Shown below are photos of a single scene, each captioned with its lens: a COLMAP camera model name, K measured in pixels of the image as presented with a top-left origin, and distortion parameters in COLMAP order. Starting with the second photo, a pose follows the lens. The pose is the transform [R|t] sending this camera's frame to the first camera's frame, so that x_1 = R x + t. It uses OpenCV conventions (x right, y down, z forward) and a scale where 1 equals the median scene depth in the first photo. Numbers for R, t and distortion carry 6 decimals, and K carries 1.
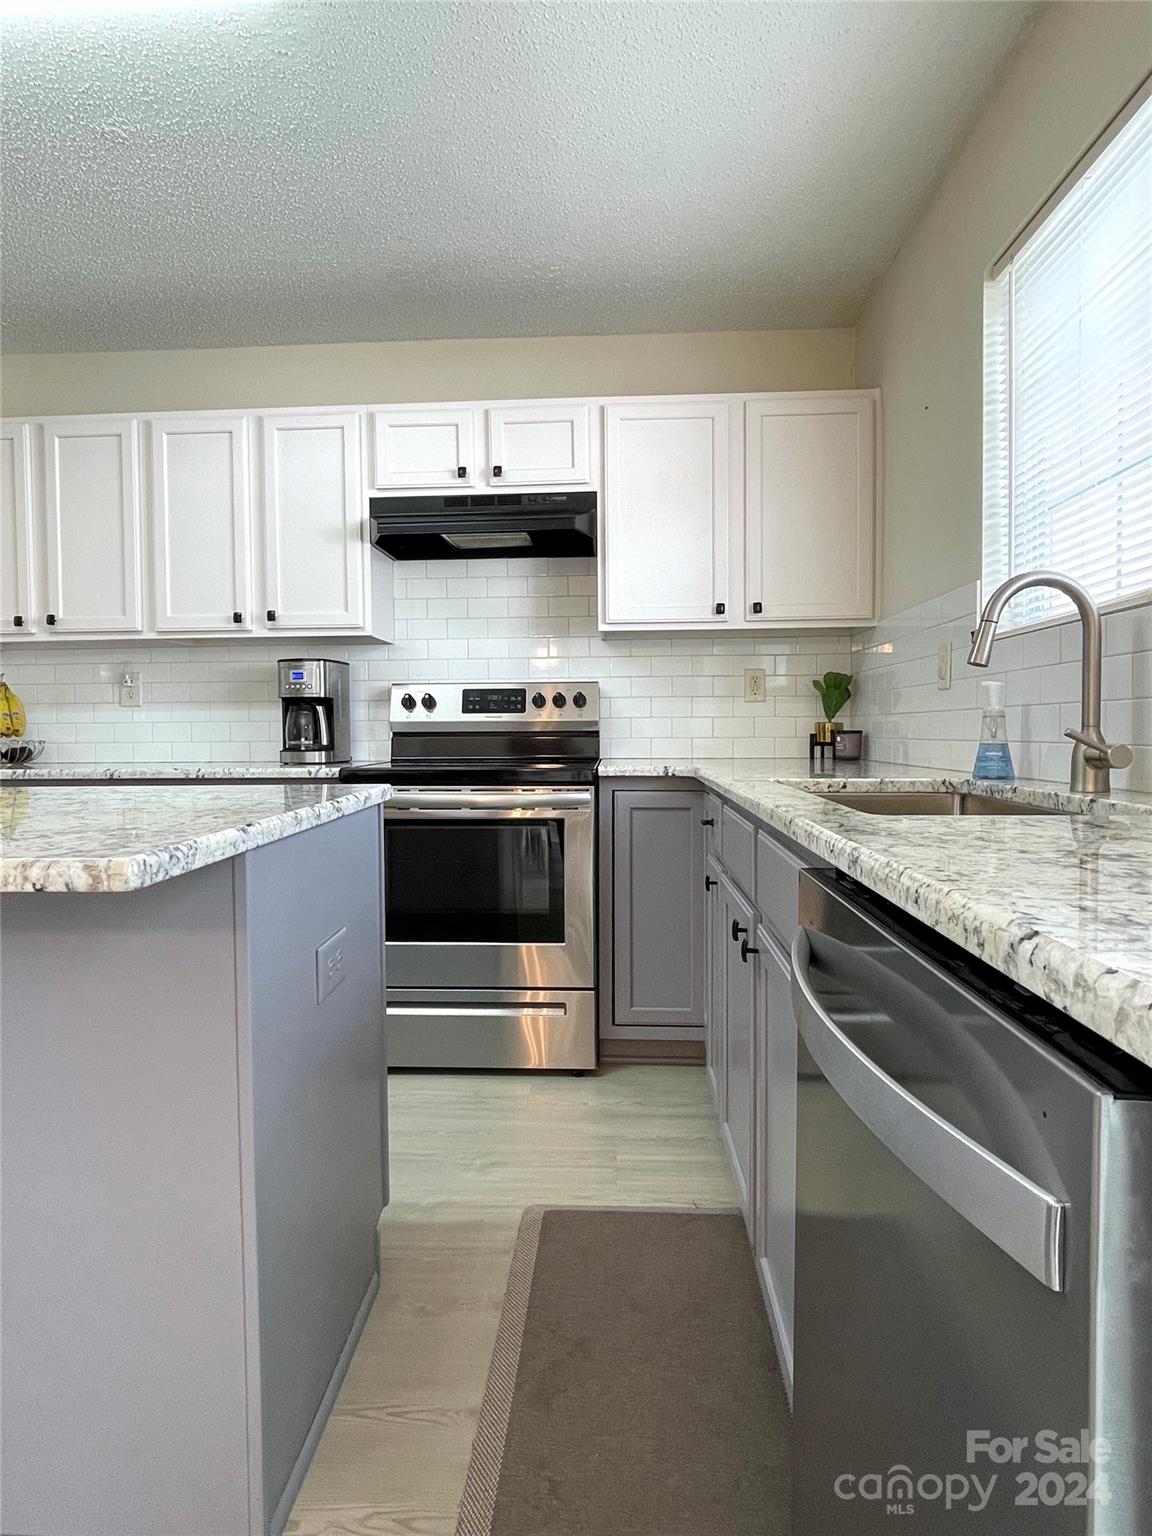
lens RADIAL K [[816.2, 0, 576.2], [0, 816.2, 760.0], [0, 0, 1]] dist [-0.006551, 0.000845]
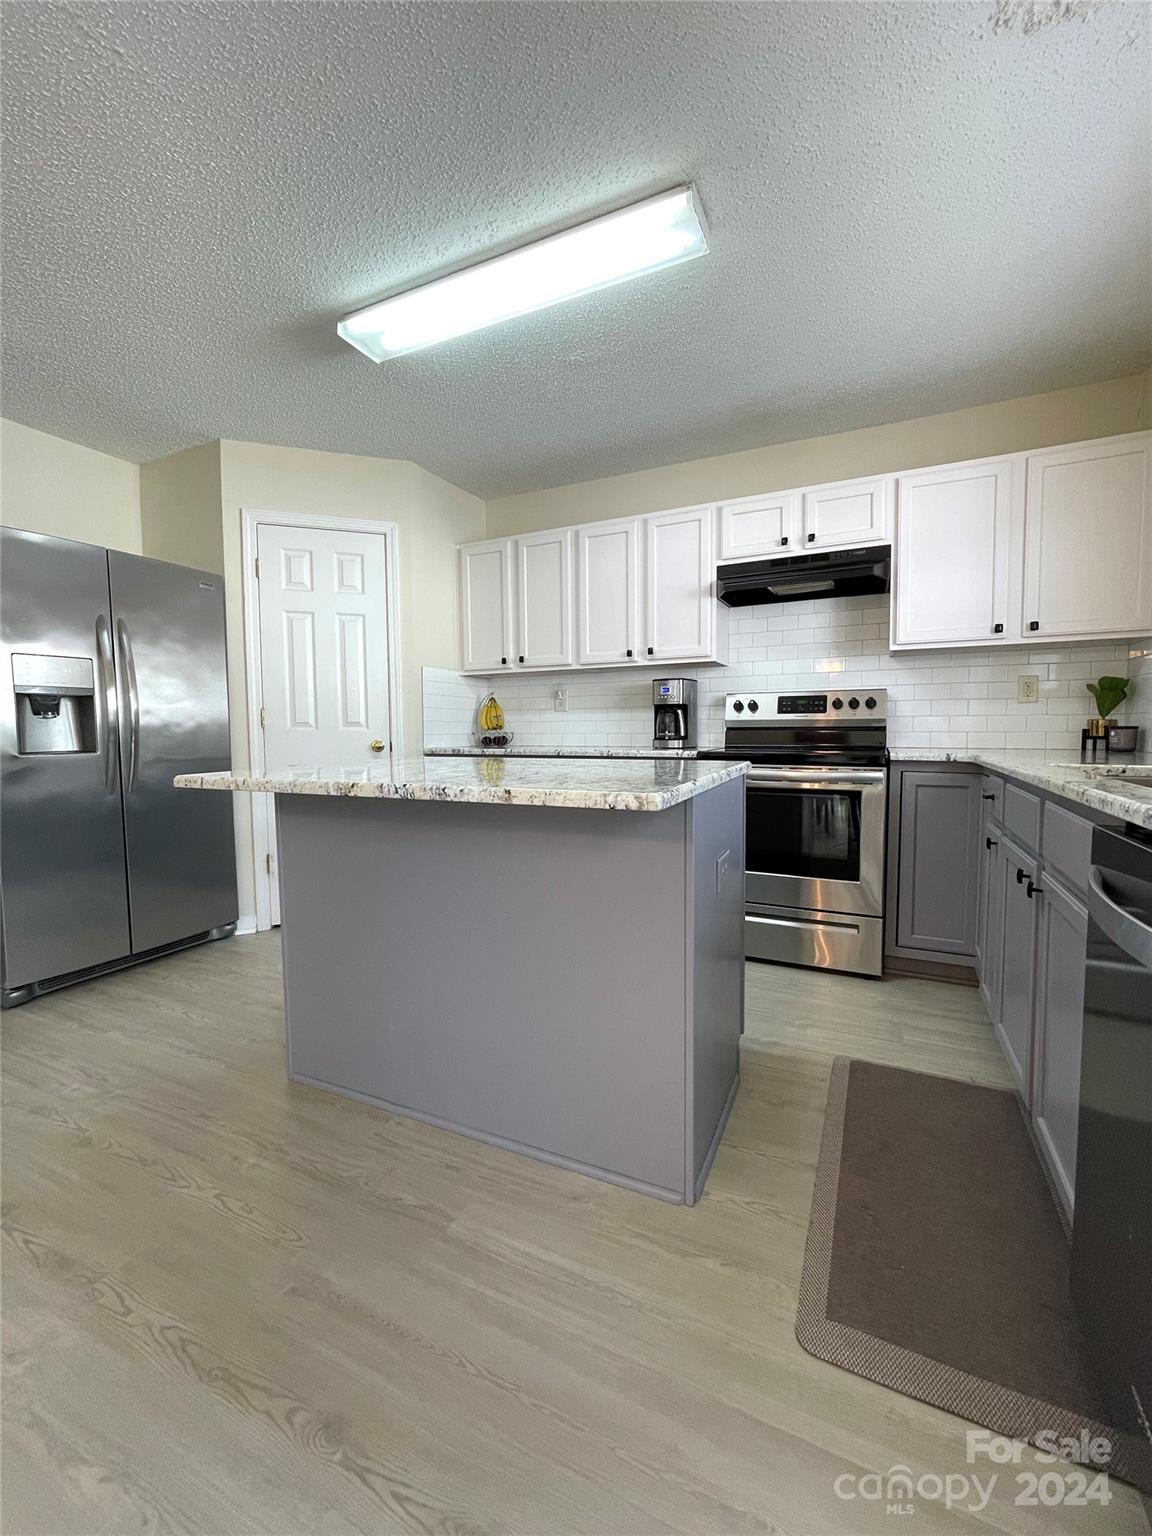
lens RADIAL K [[617.2, 0, 575.8], [0, 617.2, 764.0], [0, 0, 1]] dist [-0.009652, -0.000470]
pose [[0.924230, 0.023211, -0.381130, -0.059911], [-0.013963, 0.999538, 0.027014, 0.005548], [0.381581, -0.019645, 0.924127, -0.122722]]
